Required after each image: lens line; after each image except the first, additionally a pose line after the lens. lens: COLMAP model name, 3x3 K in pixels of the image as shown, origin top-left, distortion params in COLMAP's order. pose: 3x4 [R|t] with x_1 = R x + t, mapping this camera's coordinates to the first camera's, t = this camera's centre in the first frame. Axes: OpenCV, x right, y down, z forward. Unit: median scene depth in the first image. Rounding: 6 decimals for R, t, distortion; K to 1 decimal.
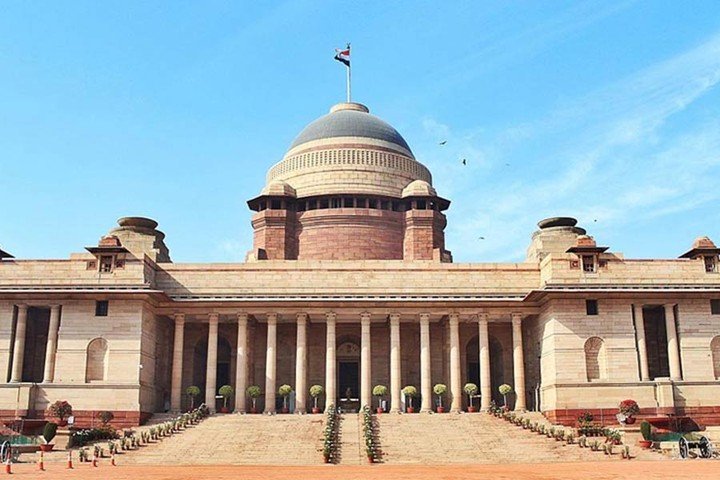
lens RADIAL K [[709.0, 0, 360.0], [0, 709.0, 240.0], [0, 0, 1]] dist [-0.084109, -0.009557]
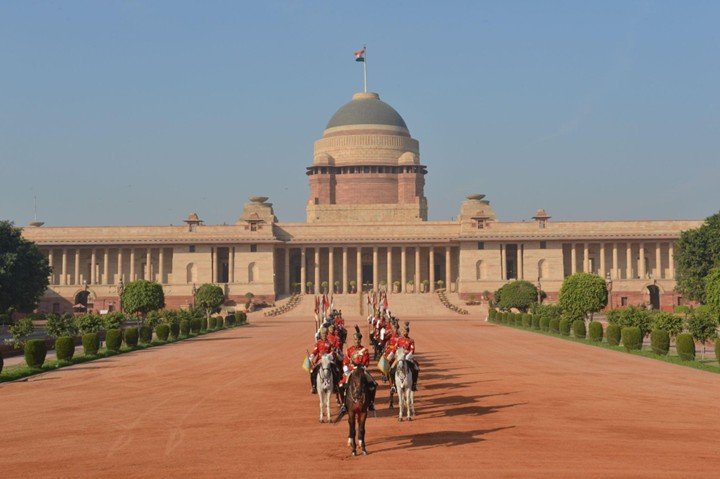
lens RADIAL K [[709.0, 0, 360.0], [0, 709.0, 239.5], [0, 0, 1]] dist [-0.084109, -0.009557]
pose [[0.999708, -0.007053, -0.023118, 0.007092], [0.011331, 0.981621, 0.190506, -0.215691], [0.021350, -0.190712, 0.981414, -0.716835]]
